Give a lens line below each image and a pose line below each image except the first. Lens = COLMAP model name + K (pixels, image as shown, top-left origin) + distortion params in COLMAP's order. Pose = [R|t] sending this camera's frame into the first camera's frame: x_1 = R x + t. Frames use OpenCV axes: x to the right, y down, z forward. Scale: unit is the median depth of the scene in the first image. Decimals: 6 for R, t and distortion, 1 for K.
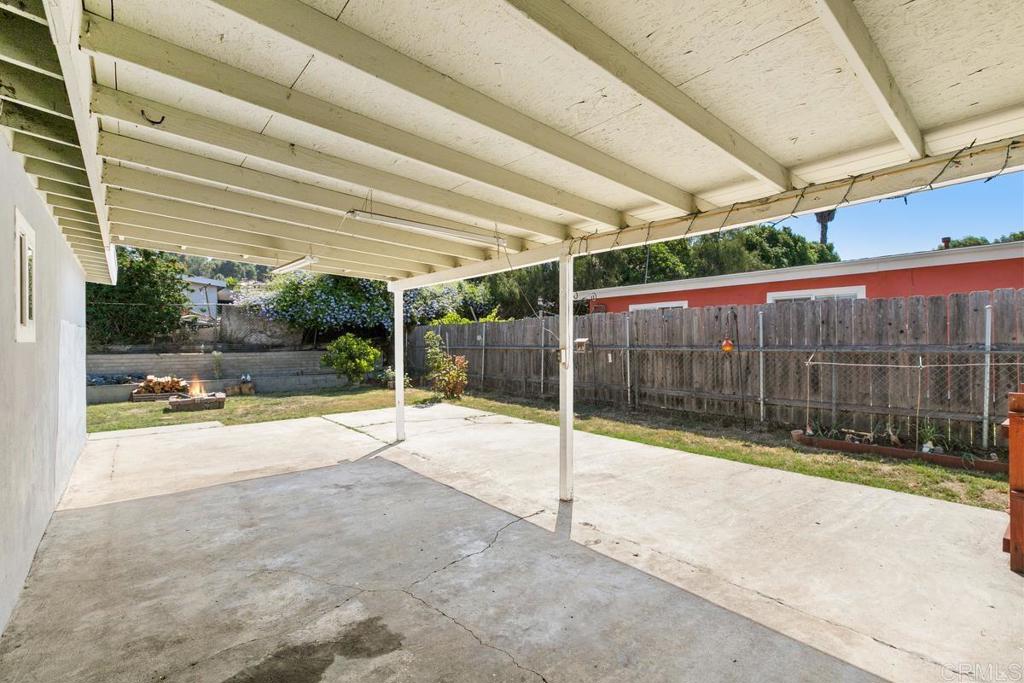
lens RADIAL K [[465.0, 0, 514.9], [0, 465.0, 344.0], [0, 0, 1]] dist [-0.000013, -0.000552]
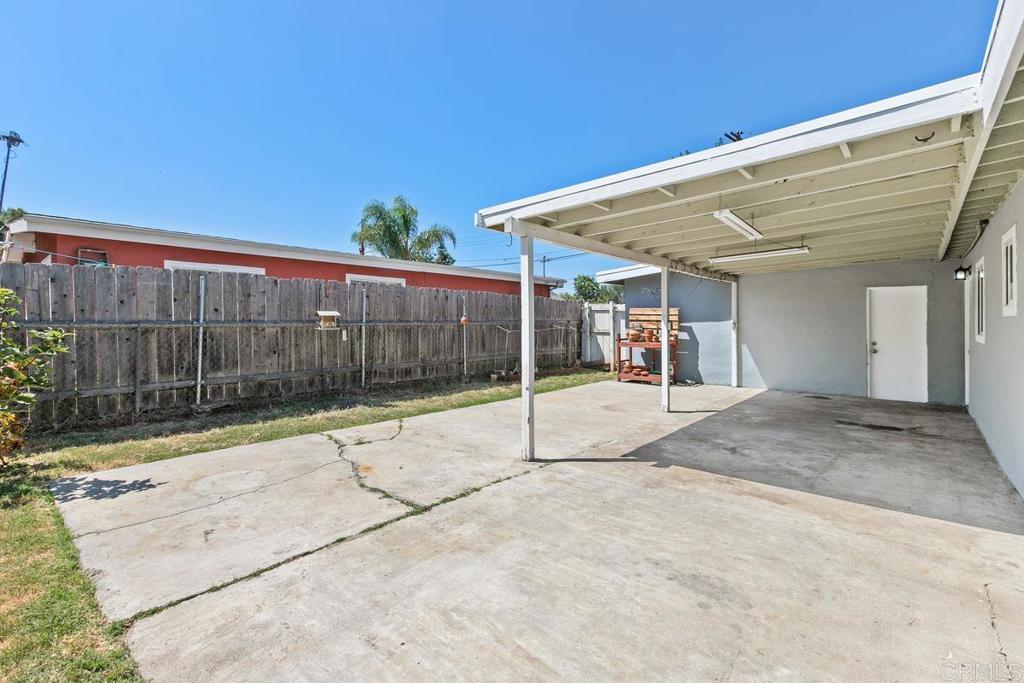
lens RADIAL K [[465.0, 0, 514.9], [0, 465.0, 344.0], [0, 0, 1]] dist [-0.000013, -0.000552]
pose [[-0.159621, -0.048089, 0.986006, -0.767012], [-0.003006, 0.998832, 0.048228, 0.004911], [-0.987174, 0.004734, -0.159579, 0.955269]]
